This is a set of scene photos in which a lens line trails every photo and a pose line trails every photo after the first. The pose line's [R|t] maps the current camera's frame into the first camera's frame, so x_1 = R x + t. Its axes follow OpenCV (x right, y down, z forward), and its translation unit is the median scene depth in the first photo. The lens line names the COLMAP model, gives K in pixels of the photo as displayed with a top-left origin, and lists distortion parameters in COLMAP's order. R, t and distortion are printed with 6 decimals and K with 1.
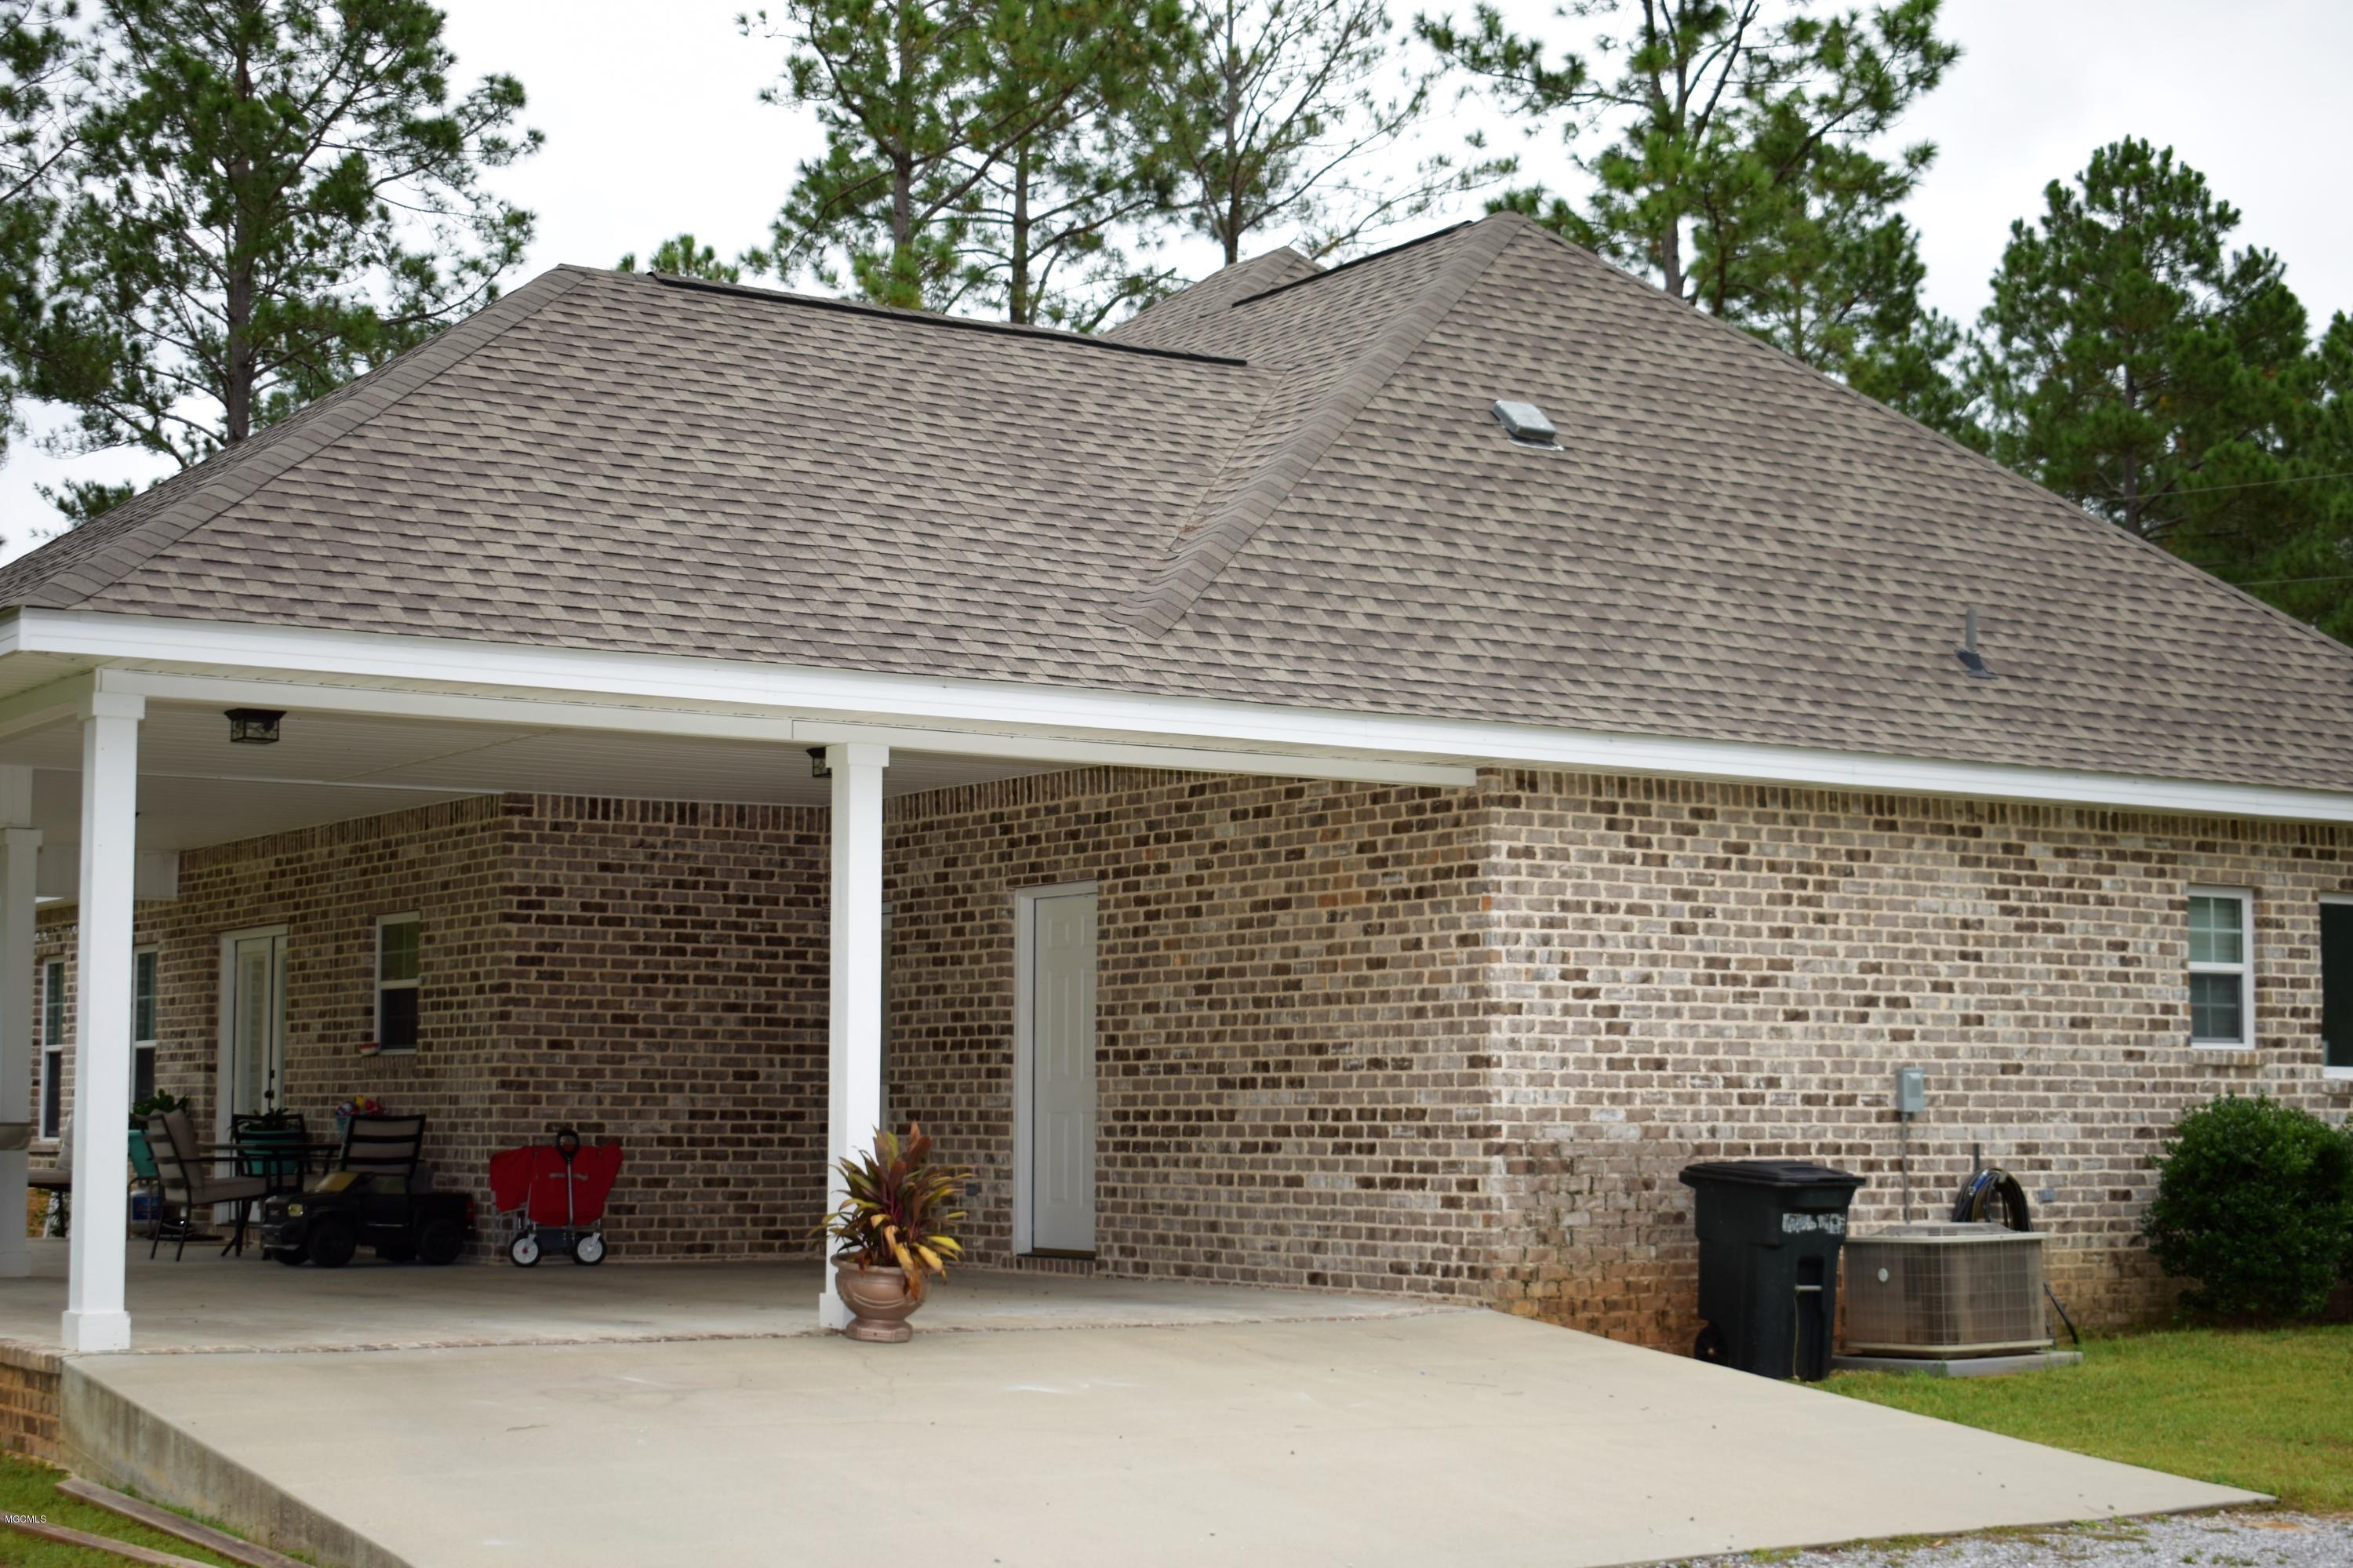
lens RADIAL K [[3645.2, 0, 1176.5], [0, 3645.2, 784.0], [0, 0, 1]] dist [-0.067555, 0.035097]
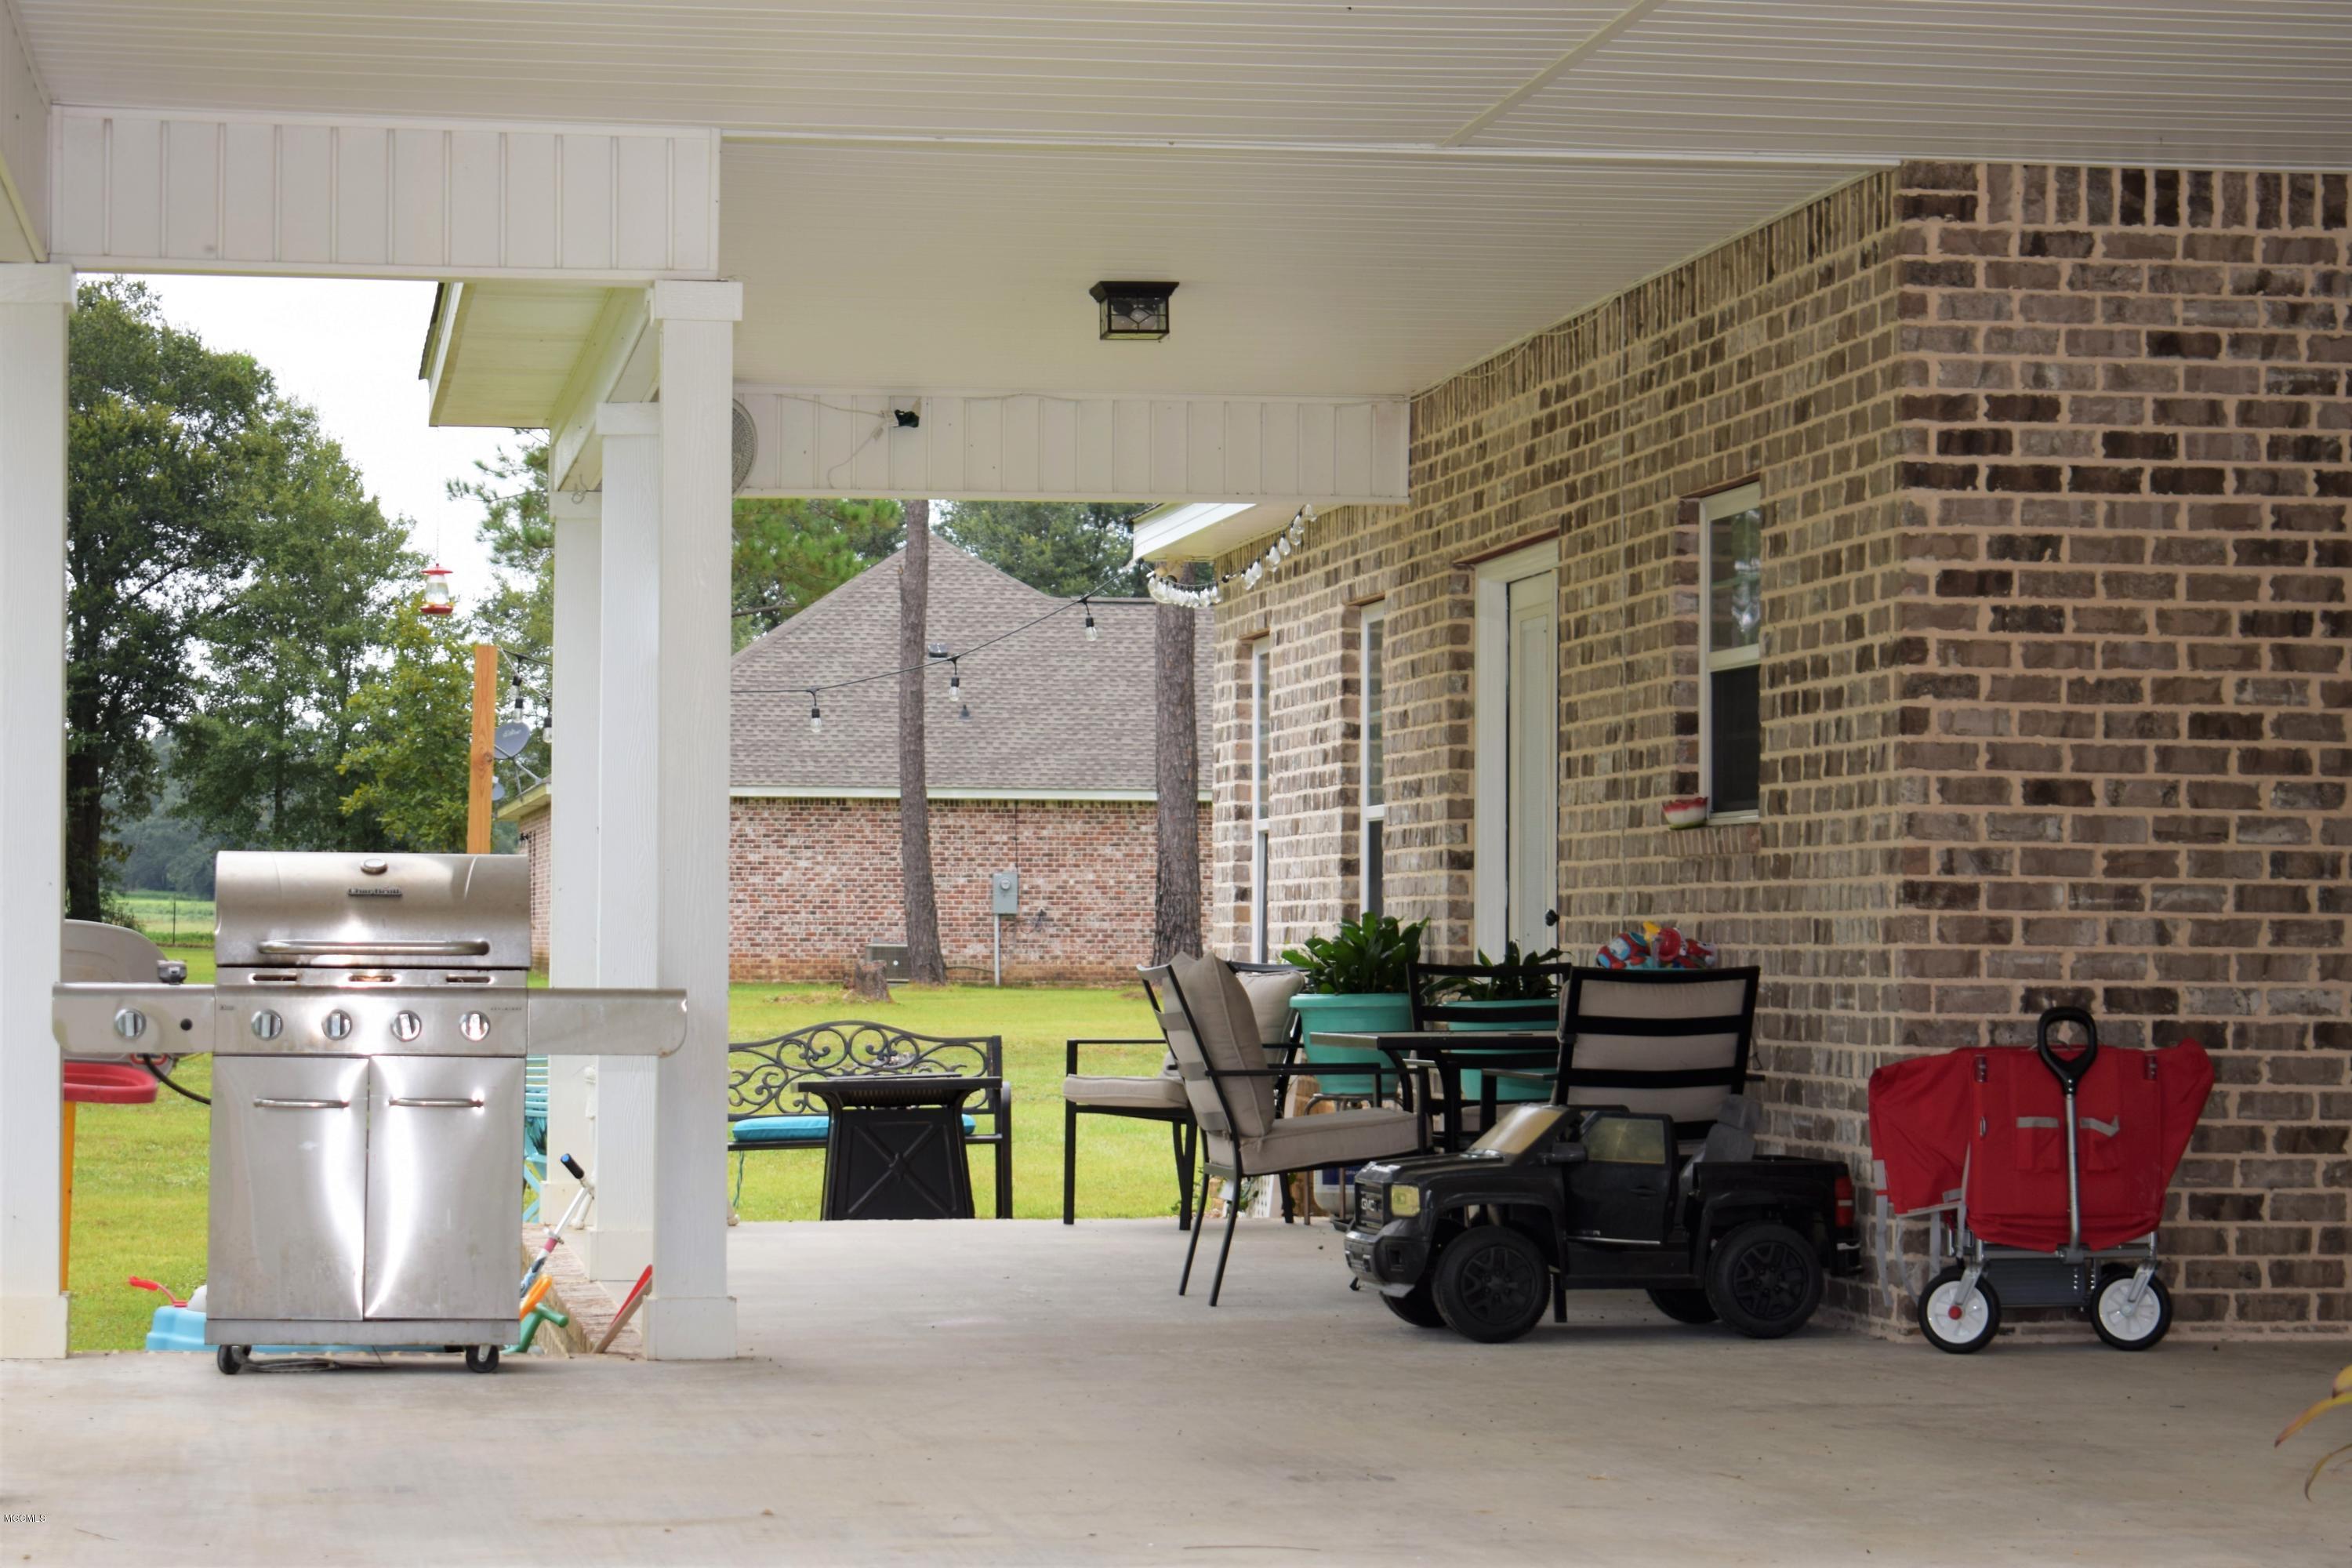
lens RADIAL K [[5616.0, 0, 1176.0], [0, 5616.0, 784.0], [0, 0, 1]] dist [-0.026629, -0.036595]
pose [[0.907179, -0.008545, -0.420658, 0.001267], [0.034437, 0.997947, 0.053994, 0.035853], [0.419333, -0.063469, 0.905611, 0.422213]]
